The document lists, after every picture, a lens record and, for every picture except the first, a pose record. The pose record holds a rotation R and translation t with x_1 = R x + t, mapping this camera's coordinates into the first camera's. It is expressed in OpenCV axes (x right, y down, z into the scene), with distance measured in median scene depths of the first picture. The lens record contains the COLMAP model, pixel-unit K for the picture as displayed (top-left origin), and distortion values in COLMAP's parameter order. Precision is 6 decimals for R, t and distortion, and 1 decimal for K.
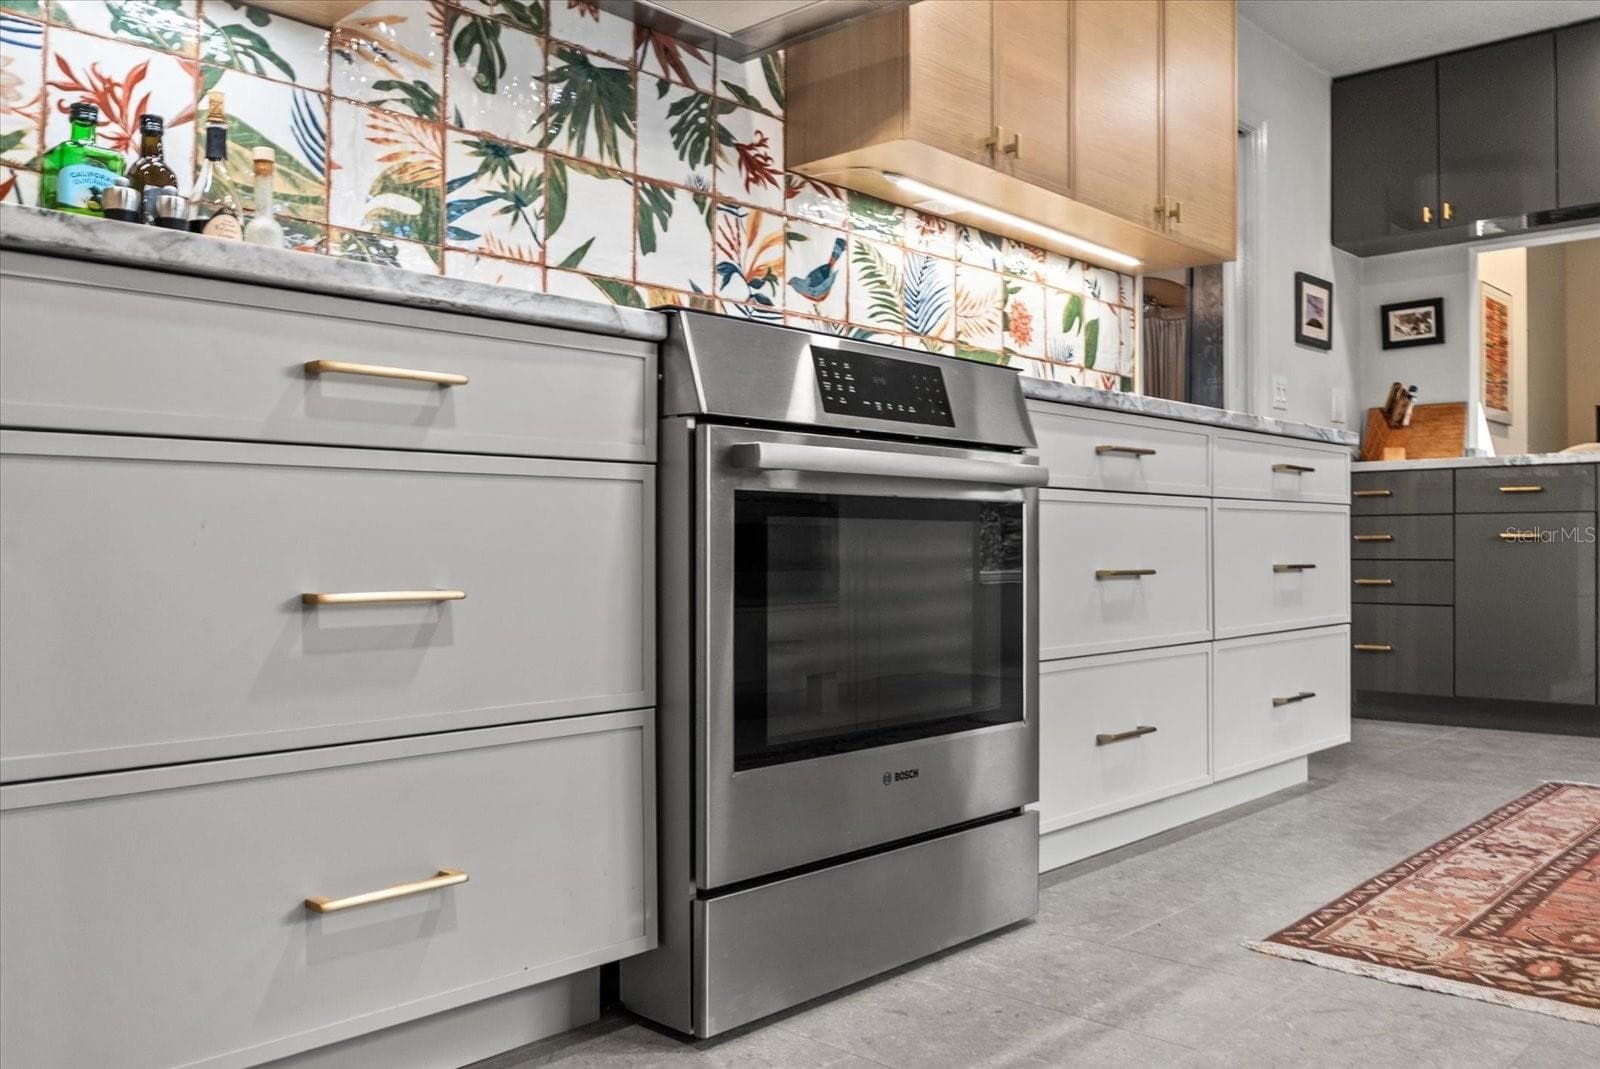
lens RADIAL K [[1334.1, 0, 801.1], [0, 1334.1, 536.6], [0, 0, 1]] dist [0.000182, 0.003265]
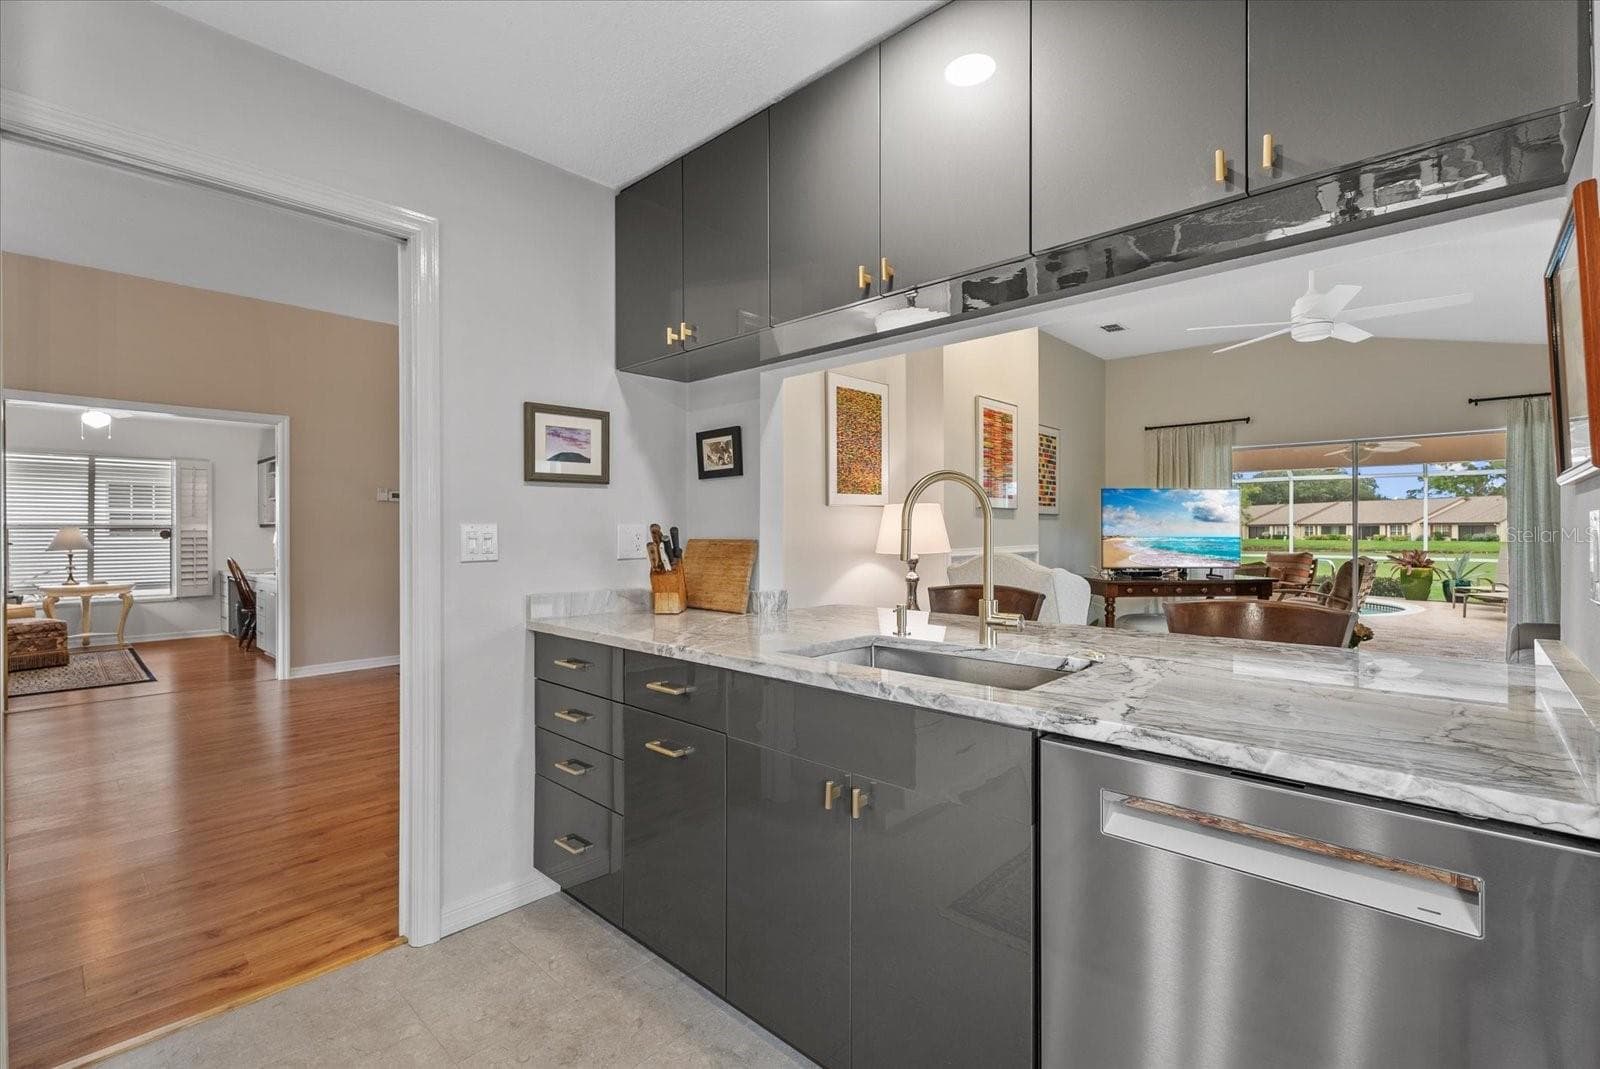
lens RADIAL K [[719.7, 0, 800.4], [0, 719.7, 526.4], [0, 0, 1]] dist [0.002196, 0.000263]
pose [[0.999968, -0.002432, -0.007633, 0.526144], [0.002470, 0.999984, 0.005059, -0.111291], [0.007620, -0.005078, 0.999958, 0.495741]]
